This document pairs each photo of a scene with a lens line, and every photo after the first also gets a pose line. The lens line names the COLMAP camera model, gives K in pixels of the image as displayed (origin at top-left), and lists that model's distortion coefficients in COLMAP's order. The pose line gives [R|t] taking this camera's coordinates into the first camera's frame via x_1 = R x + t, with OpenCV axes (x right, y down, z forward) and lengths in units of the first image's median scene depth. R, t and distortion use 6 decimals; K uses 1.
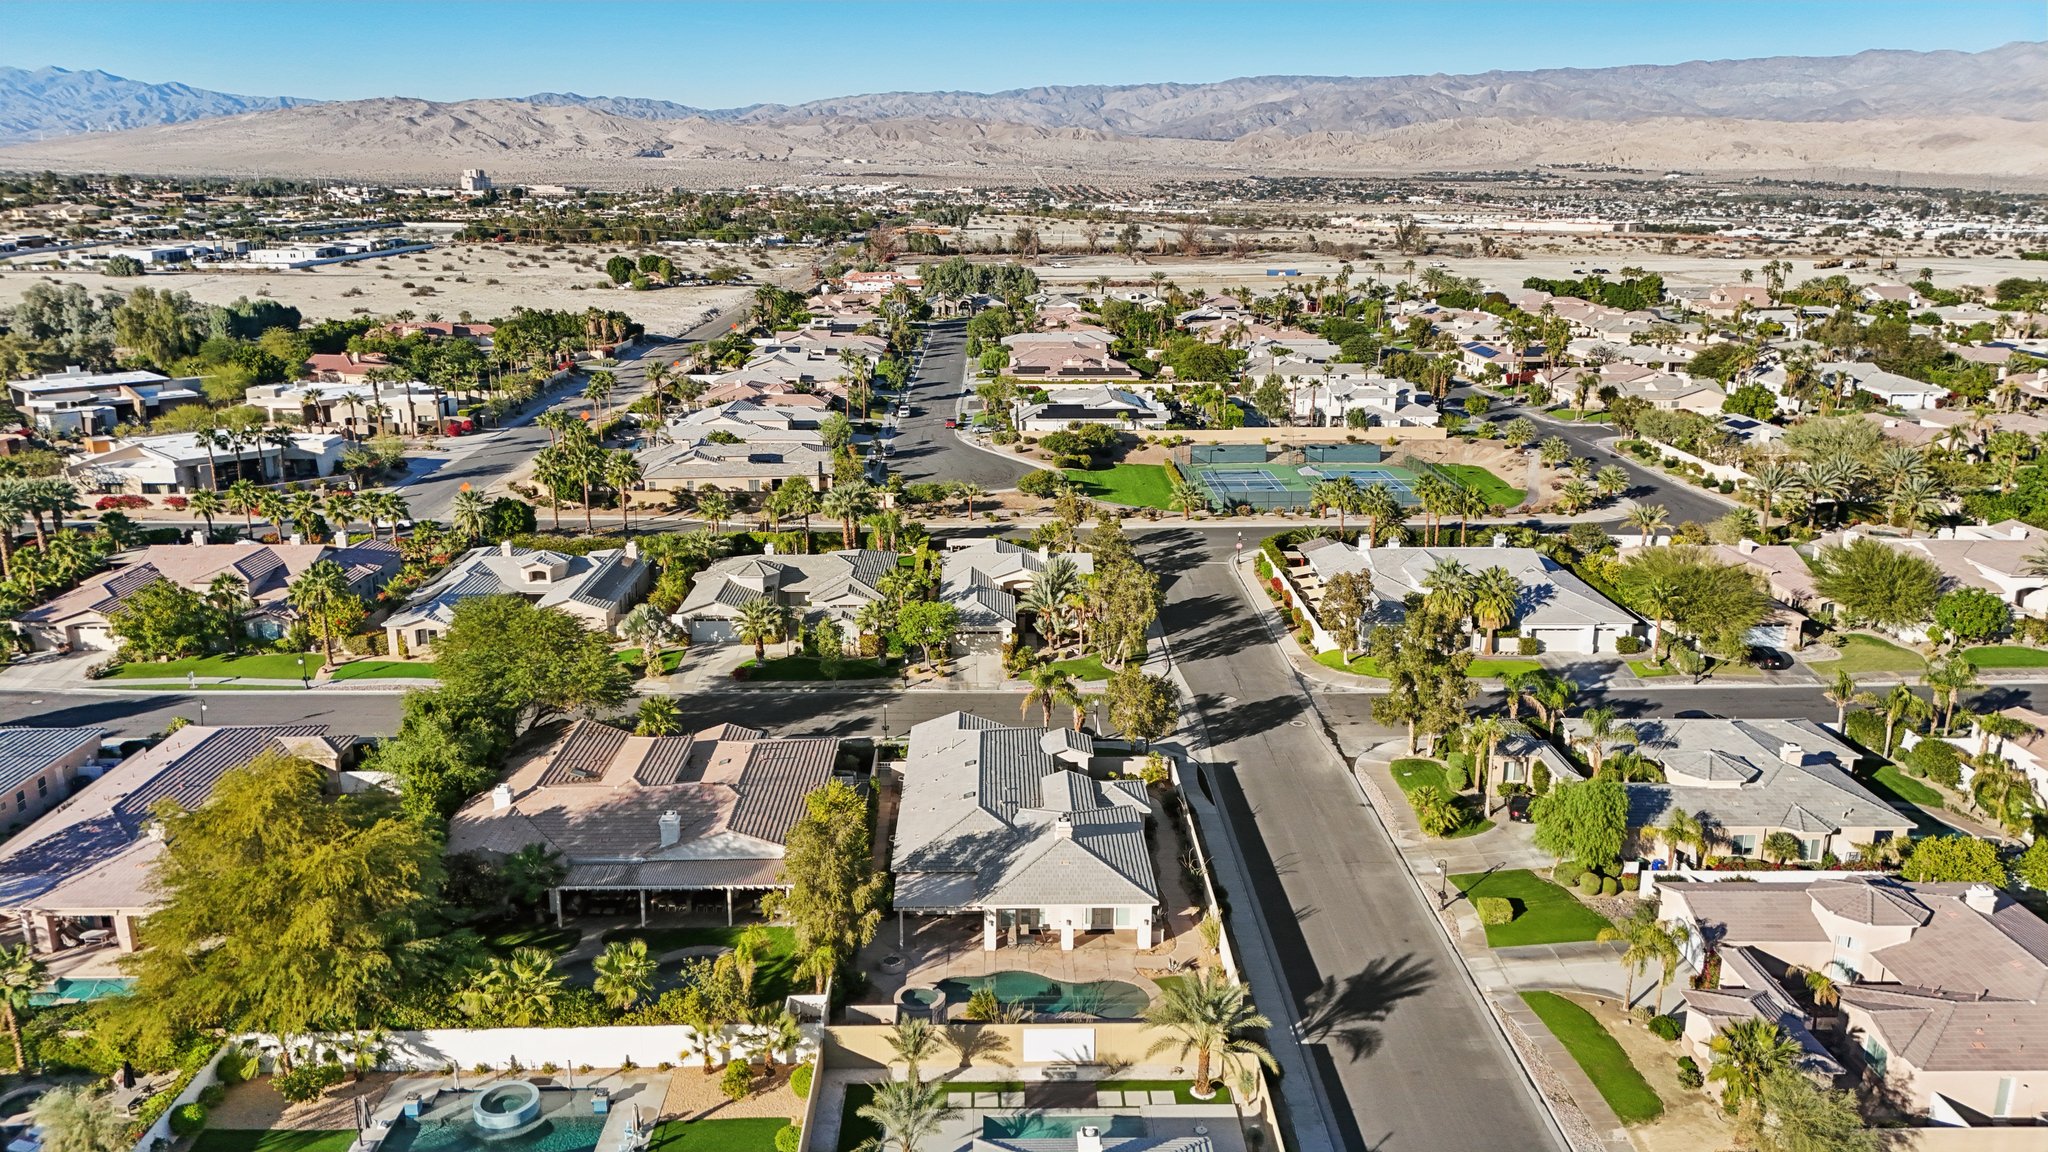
lens RADIAL K [[1502.8, 0, 1035.2], [0, 1502.8, 564.3], [0, 0, 1]] dist [0.069568, -0.079751]
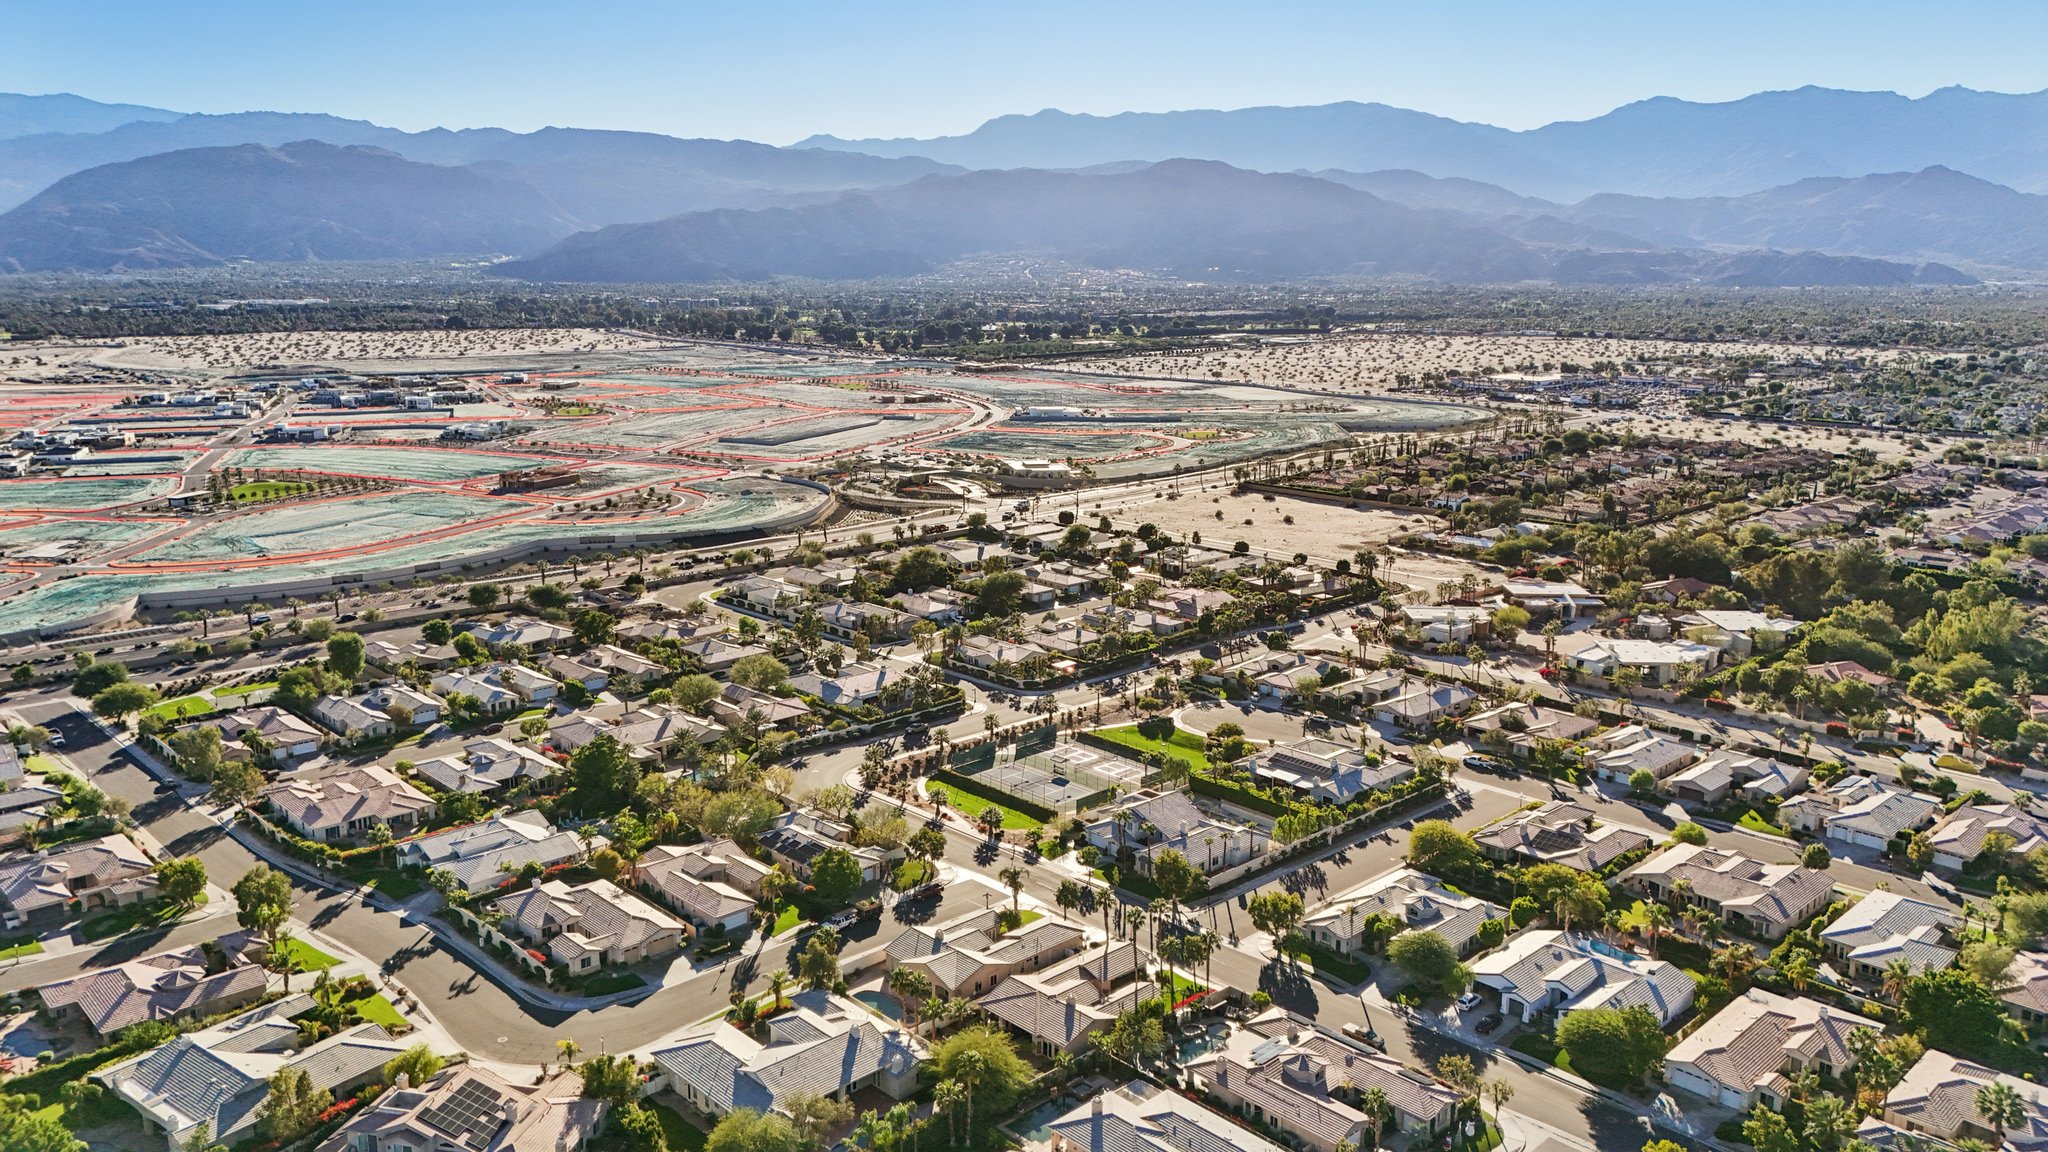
lens RADIAL K [[1505.9, 0, 1024.0], [0, 1505.9, 576.0], [0, 0, 1]] dist [0.032787, -0.002308]
pose [[-0.736003, 0.133533, -0.663678, 1.234605], [-0.180200, 0.906341, 0.382195, -0.823956], [0.652554, 0.400892, -0.643007, 2.003521]]
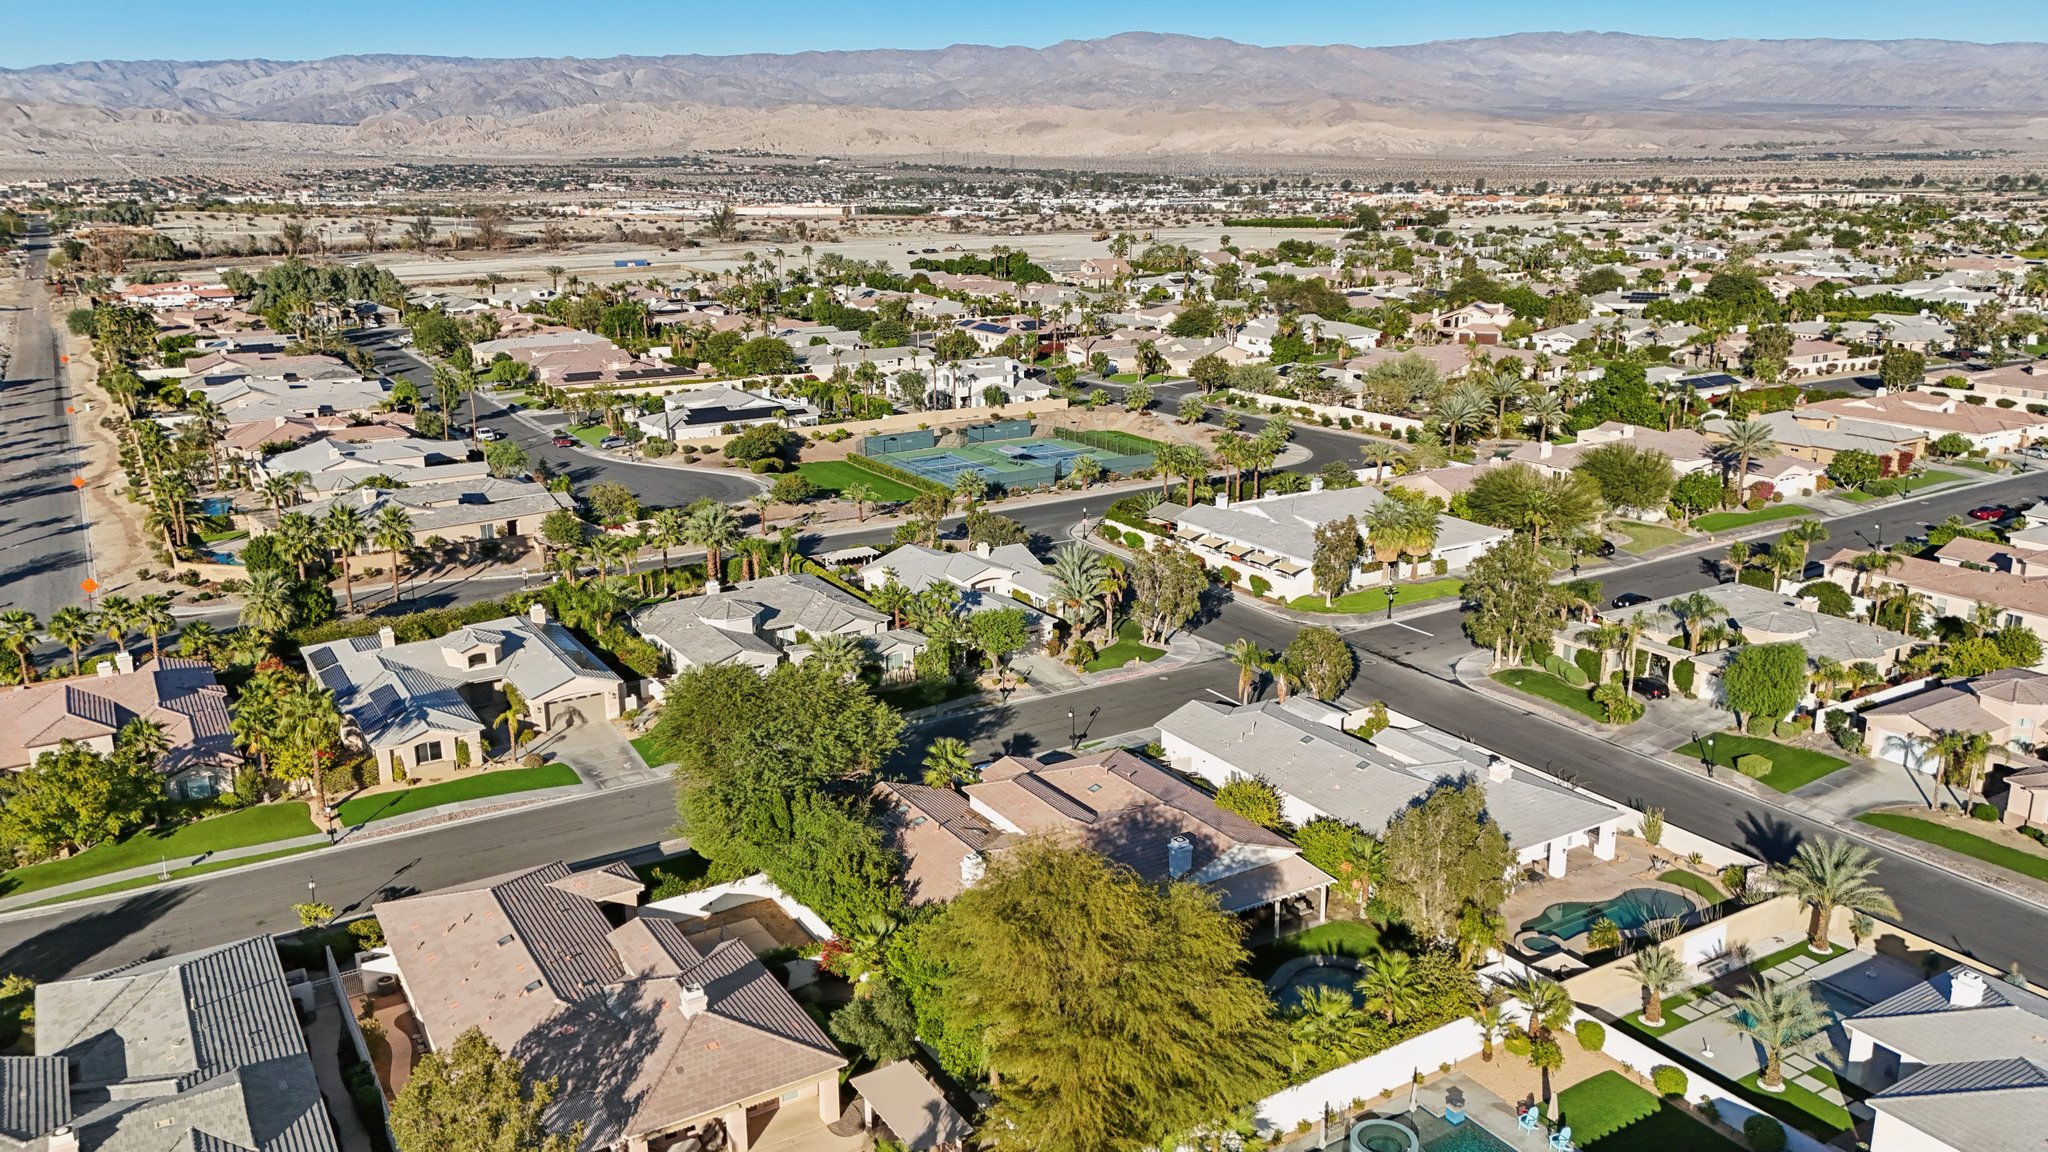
lens RADIAL K [[1533.4, 0, 1024.0], [0, 1533.4, 576.0], [0, 0, 1]] dist [0.063012, -0.067429]
pose [[0.866163, -0.145341, 0.478161, -0.353838], [0.140259, 0.989020, 0.046549, -0.026080], [-0.479676, 0.026747, 0.877038, 0.095932]]
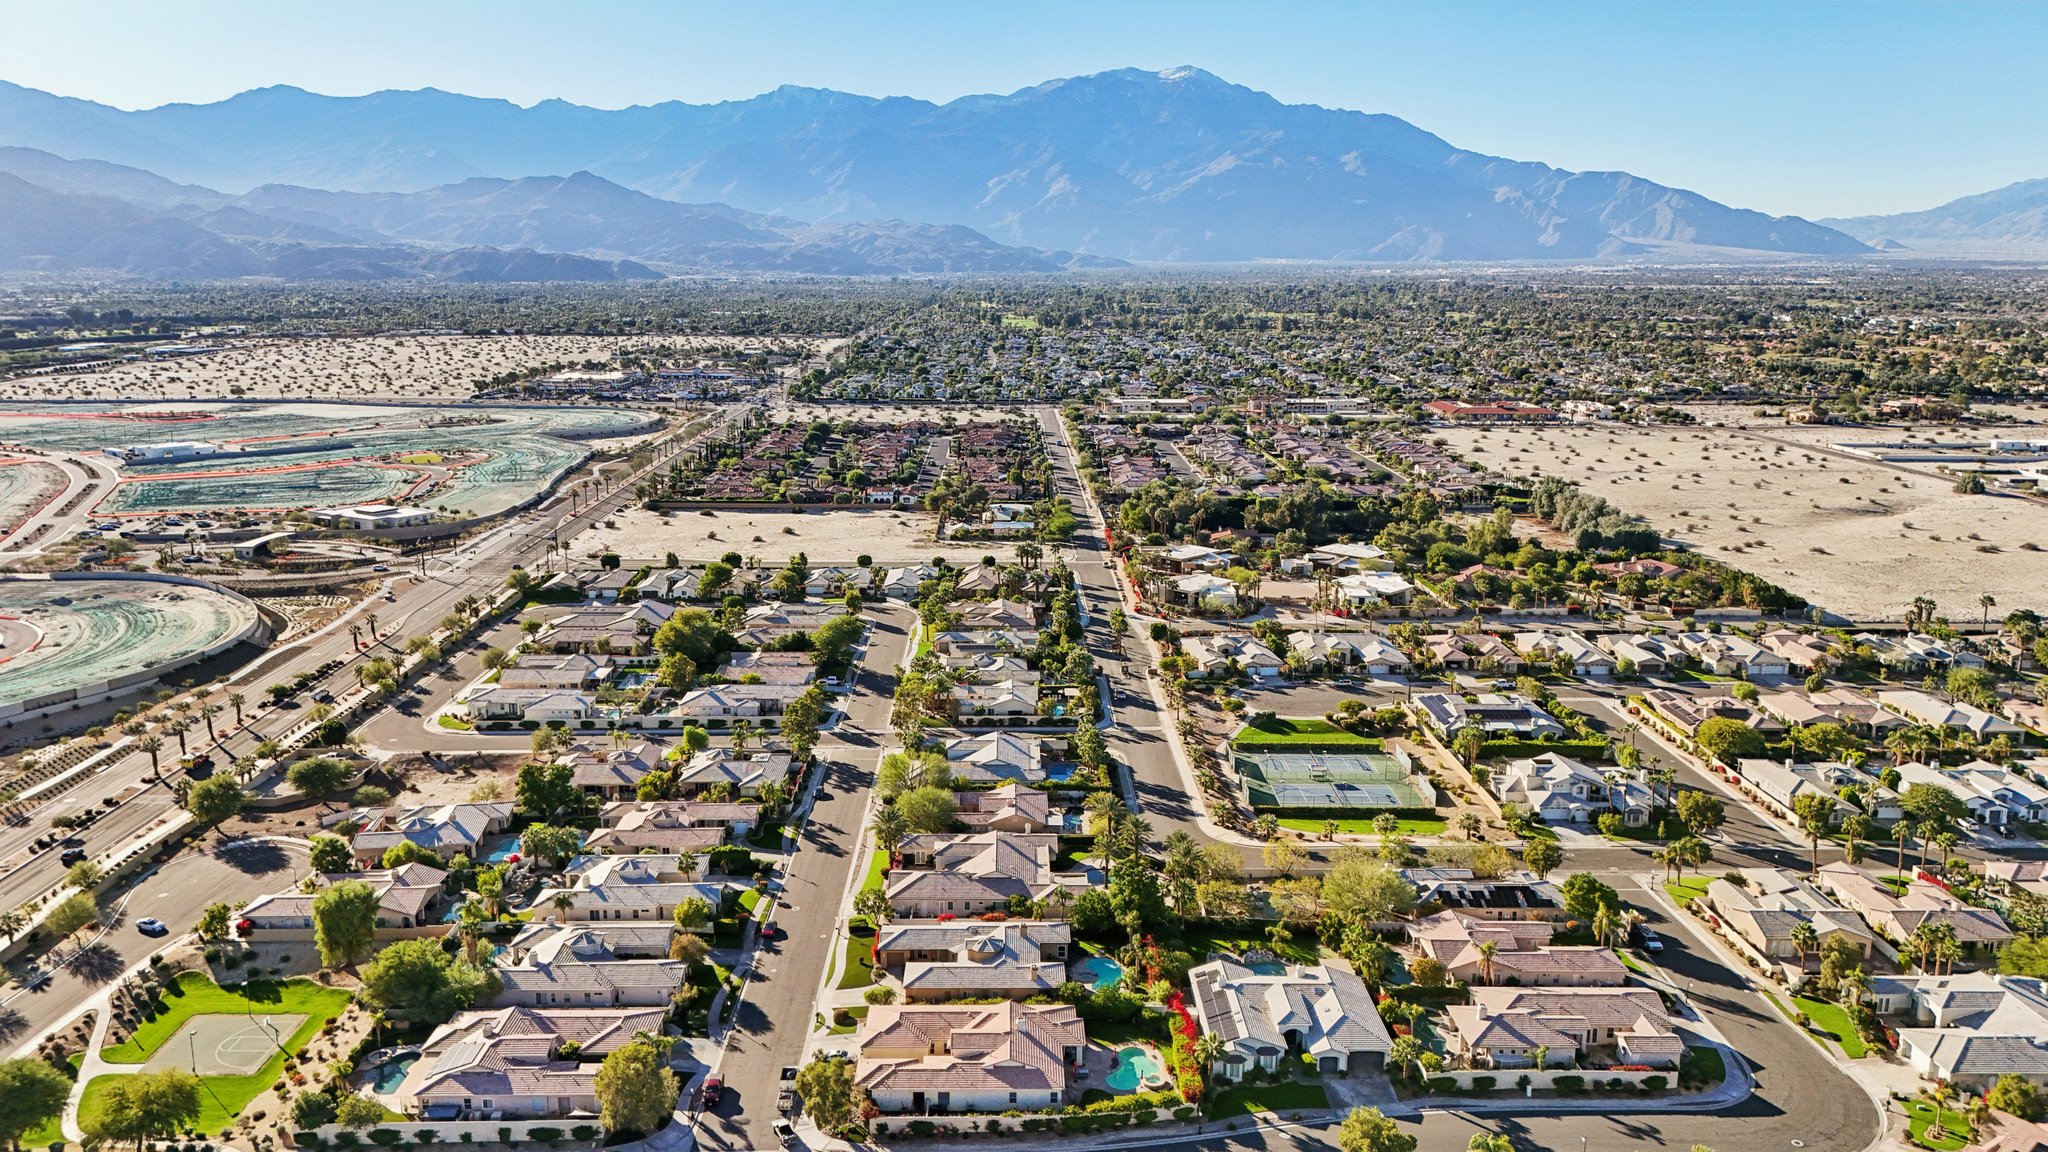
lens RADIAL K [[1502.8, 0, 1035.2], [0, 1502.8, 564.3], [0, 0, 1]] dist [0.069568, -0.079751]
pose [[0.003058, 0.195516, -0.980696, 1.681728], [-0.263050, 0.946319, 0.187842, -0.480176], [0.964777, 0.257397, 0.054324, 0.691833]]
